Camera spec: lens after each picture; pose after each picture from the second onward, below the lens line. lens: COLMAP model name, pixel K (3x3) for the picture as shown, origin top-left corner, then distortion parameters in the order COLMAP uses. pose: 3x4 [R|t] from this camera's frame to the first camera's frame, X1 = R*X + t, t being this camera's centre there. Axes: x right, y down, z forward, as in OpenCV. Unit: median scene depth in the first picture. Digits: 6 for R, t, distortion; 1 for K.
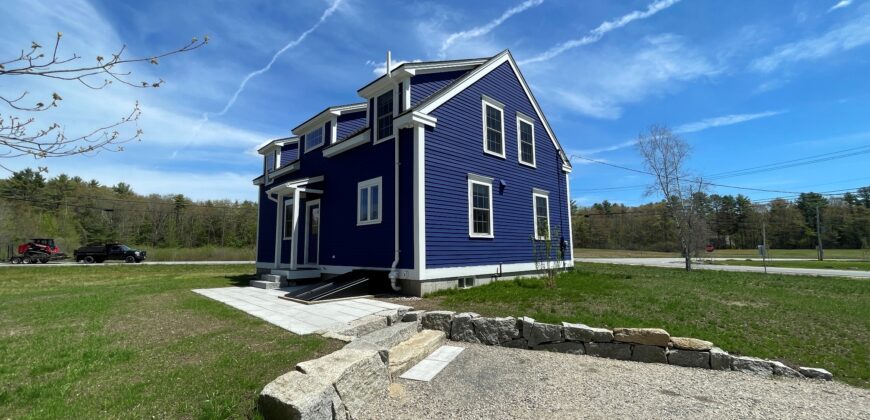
lens RADIAL K [[349.4, 0, 435.0], [0, 349.4, 210.0], [0, 0, 1]] dist [-0.000437, 0.000000]
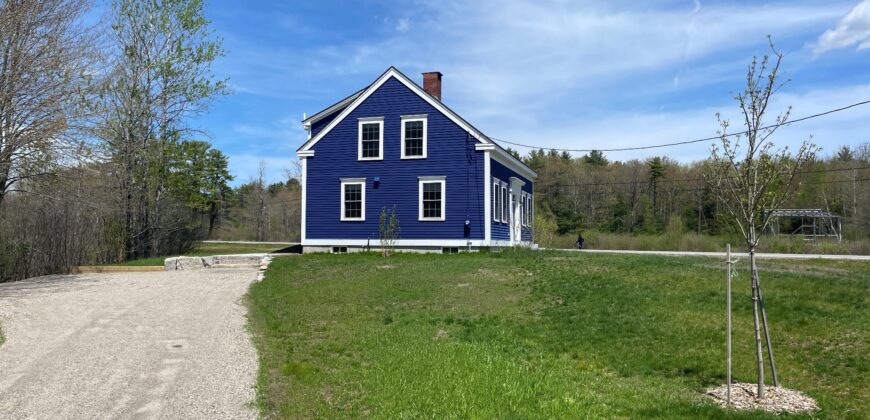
lens RADIAL K [[651.7, 0, 435.0], [0, 651.7, 210.0], [0, 0, 1]] dist [0.001613, 0.000075]
pose [[0.483919, -0.031934, -0.874530, 2.597328], [0.090165, 0.995835, 0.013529, 0.026748], [0.870455, -0.085399, 0.484783, -0.025237]]
